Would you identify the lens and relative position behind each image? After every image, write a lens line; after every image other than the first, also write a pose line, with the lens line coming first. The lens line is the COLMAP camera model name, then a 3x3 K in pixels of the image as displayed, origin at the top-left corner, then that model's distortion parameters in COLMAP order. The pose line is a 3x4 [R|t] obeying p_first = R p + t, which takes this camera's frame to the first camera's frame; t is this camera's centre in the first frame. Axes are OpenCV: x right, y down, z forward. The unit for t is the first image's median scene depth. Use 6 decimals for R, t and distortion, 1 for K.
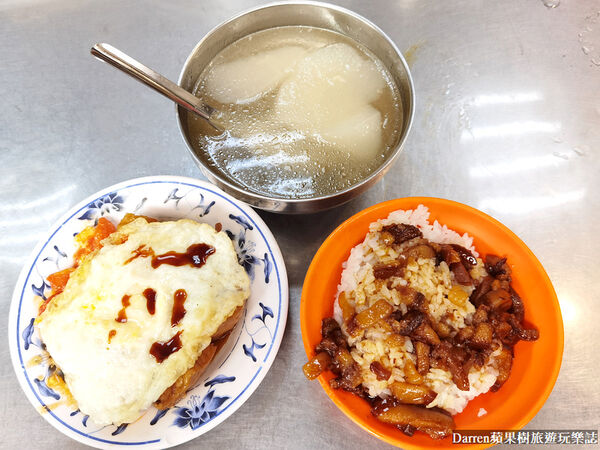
lens RADIAL K [[475.2, 0, 298.8], [0, 475.2, 224.8], [0, 0, 1]] dist [-0.001092, 0.004080]
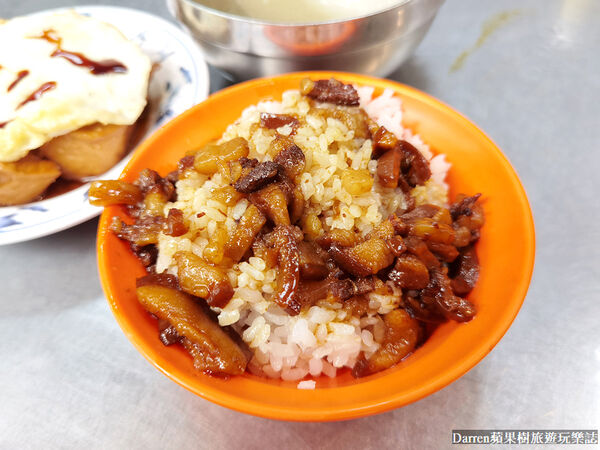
lens RADIAL K [[475.2, 0, 298.8], [0, 475.2, 224.8], [0, 0, 1]] dist [-0.001092, 0.004080]
pose [[0.878091, 0.384684, -0.284561, 0.458791], [-0.436590, 0.887494, -0.147459, 0.317036], [0.195821, 0.253719, 0.947249, 0.447145]]
